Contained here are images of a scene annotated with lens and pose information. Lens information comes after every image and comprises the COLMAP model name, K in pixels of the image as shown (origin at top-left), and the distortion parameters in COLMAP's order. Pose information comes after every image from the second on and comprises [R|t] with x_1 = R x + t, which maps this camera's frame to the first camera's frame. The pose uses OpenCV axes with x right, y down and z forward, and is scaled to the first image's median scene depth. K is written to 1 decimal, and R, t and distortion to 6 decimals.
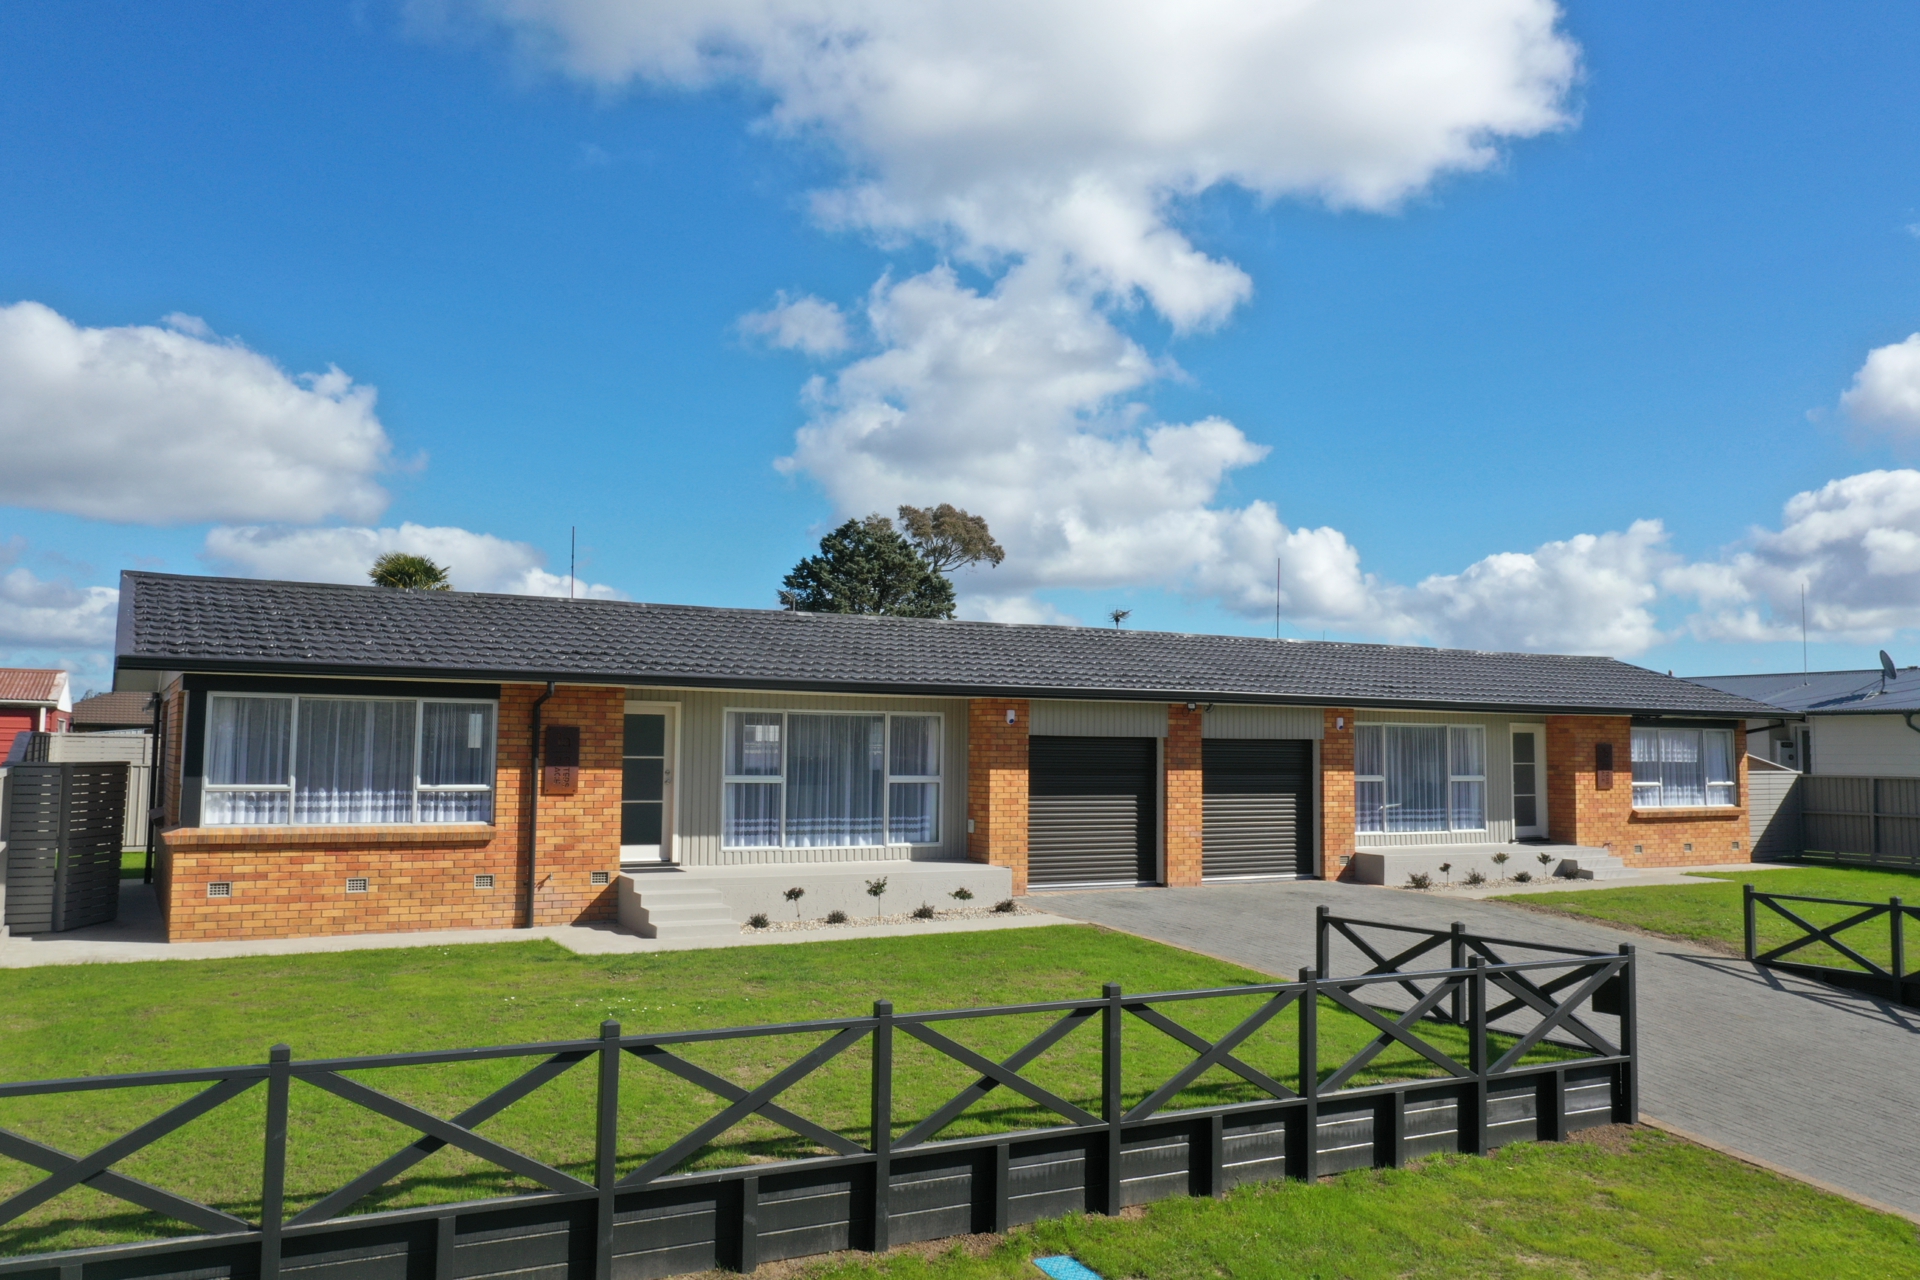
lens RADIAL K [[1522.1, 0, 951.6], [0, 1522.1, 628.9], [0, 0, 1]] dist [0.002557, 0.001057]
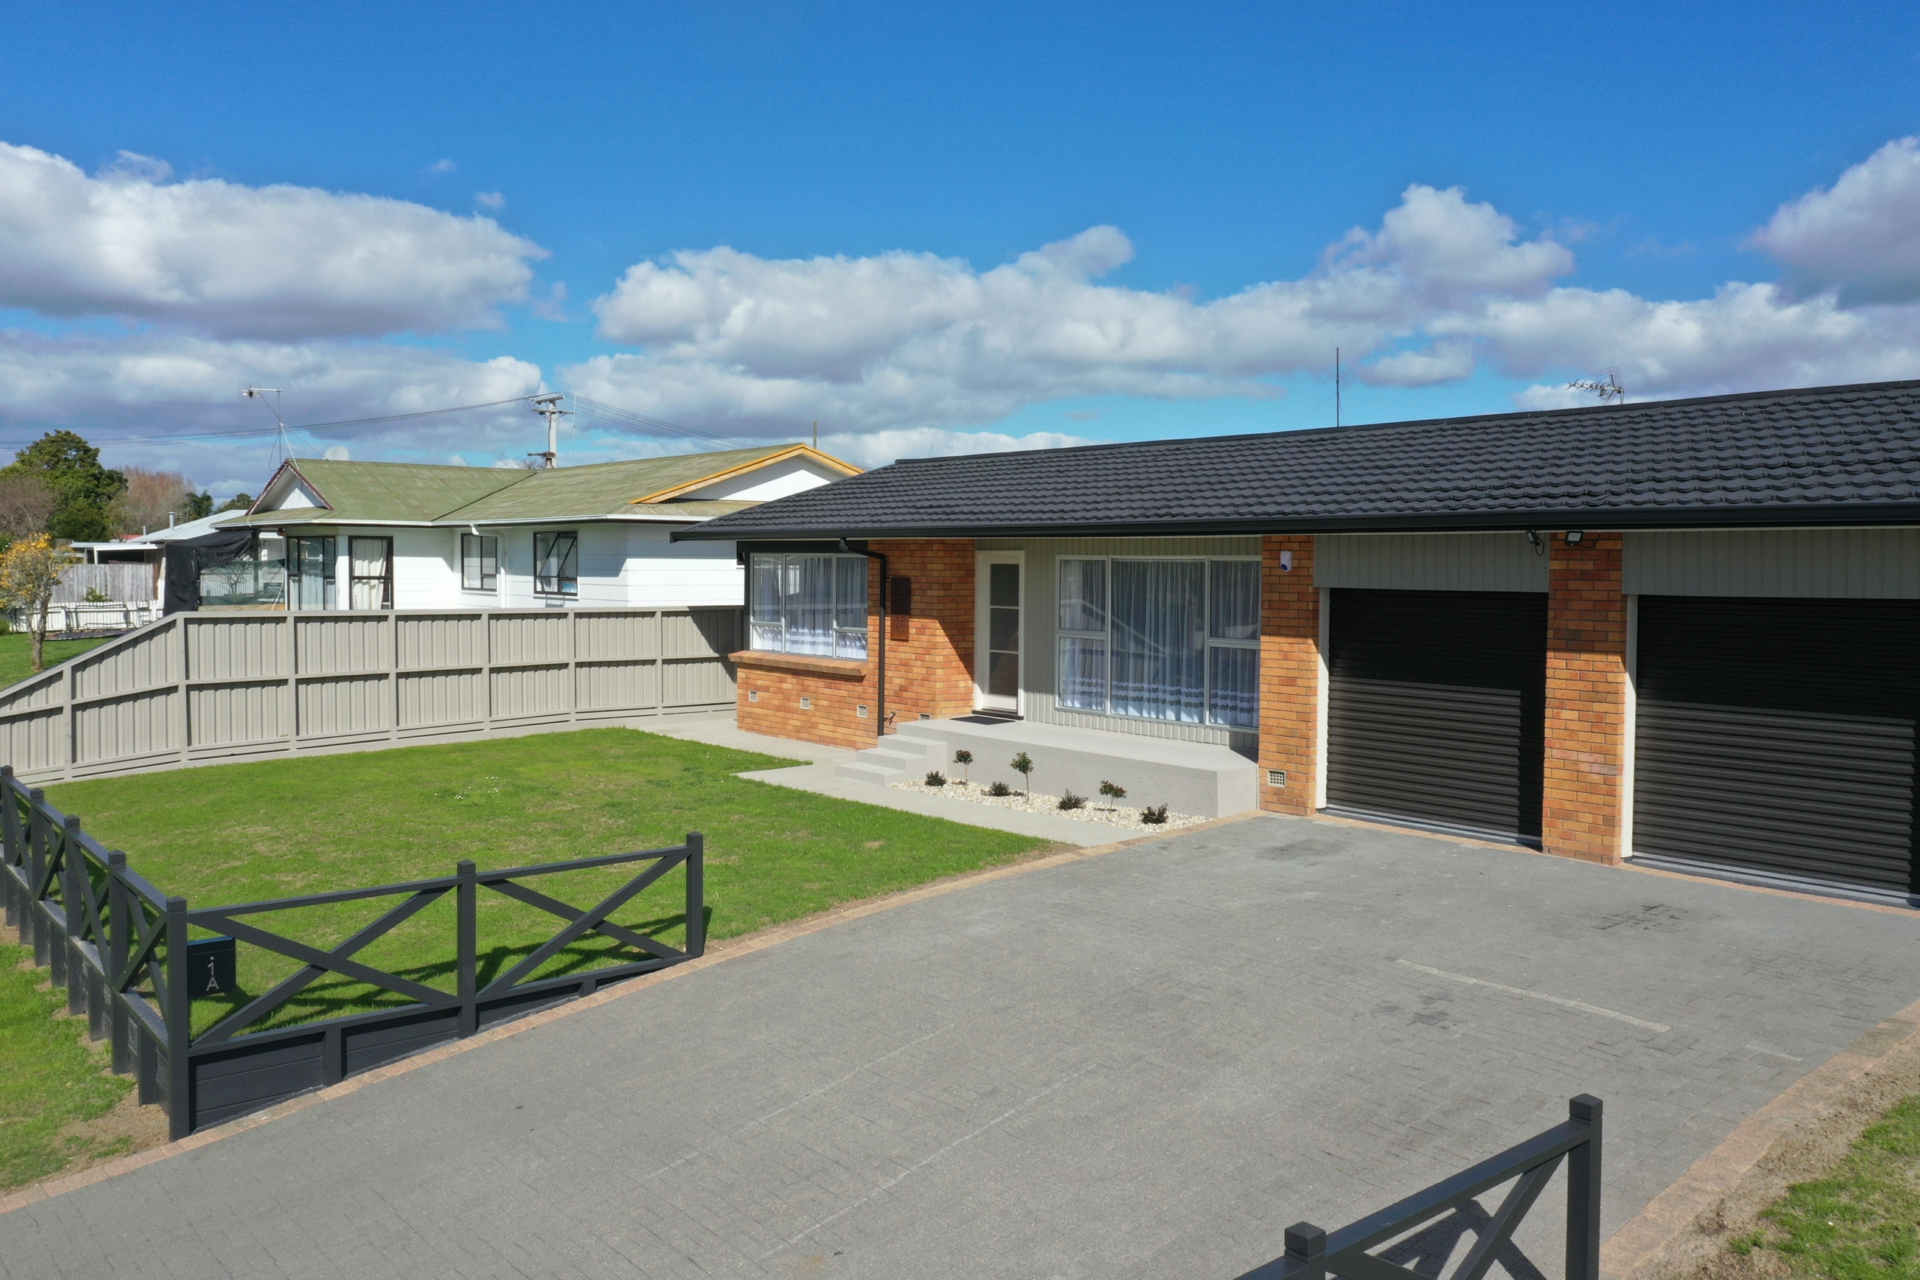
lens RADIAL K [[1522.1, 0, 951.6], [0, 1522.1, 628.9], [0, 0, 1]] dist [0.002557, 0.001057]
pose [[0.178066, 0.036022, -0.983359, 0.702346], [0.075129, 0.995915, 0.050086, 0.042441], [0.981146, -0.082797, 0.174632, 0.727518]]
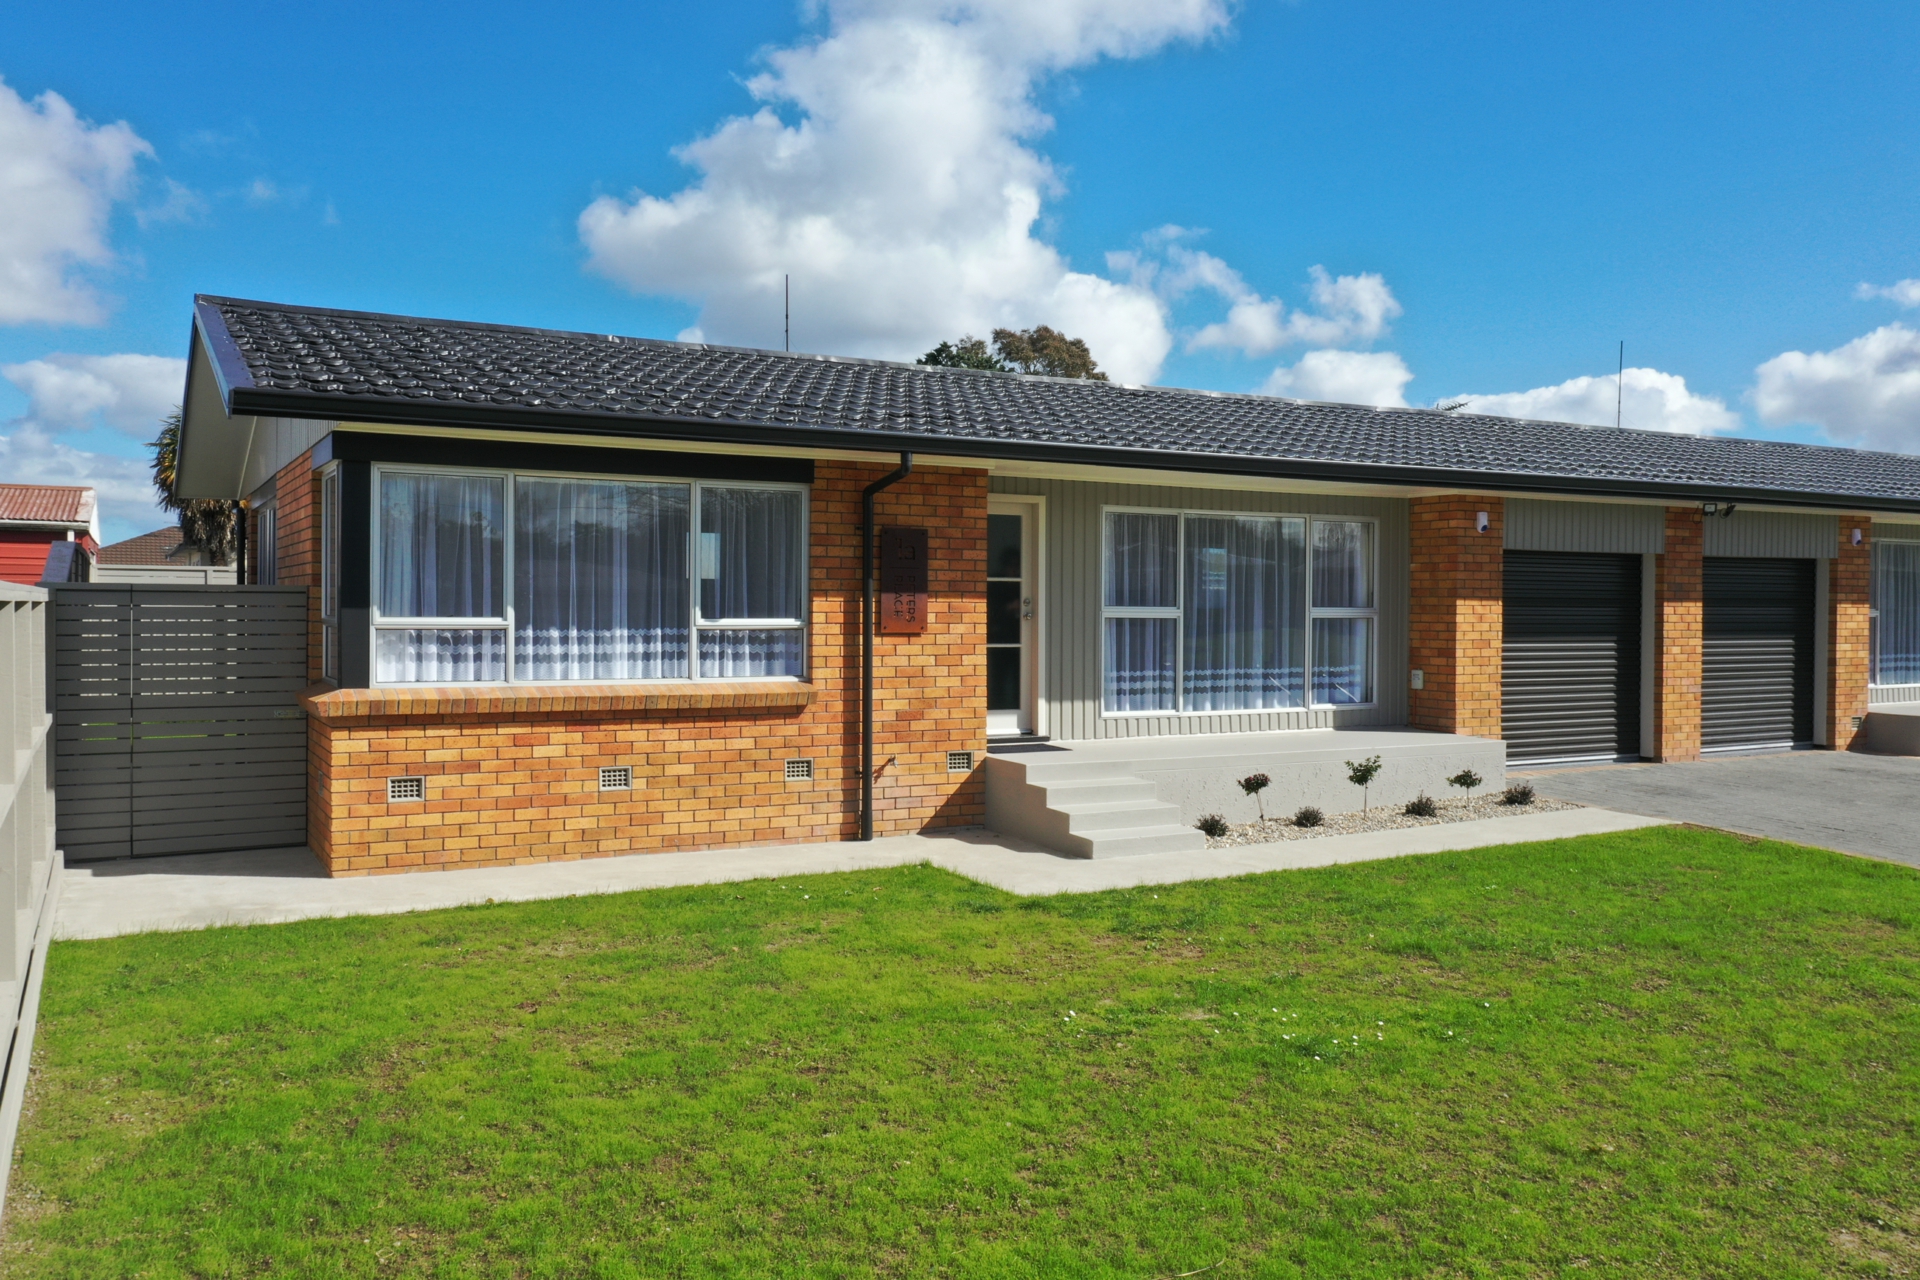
lens RADIAL K [[1522.1, 0, 951.6], [0, 1522.1, 628.9], [0, 0, 1]] dist [0.002557, 0.001057]
pose [[0.999977, -0.006753, 0.000688, -0.203459], [0.006660, 0.995668, 0.092740, 0.040562], [-0.001311, -0.092734, 0.995690, 0.309593]]
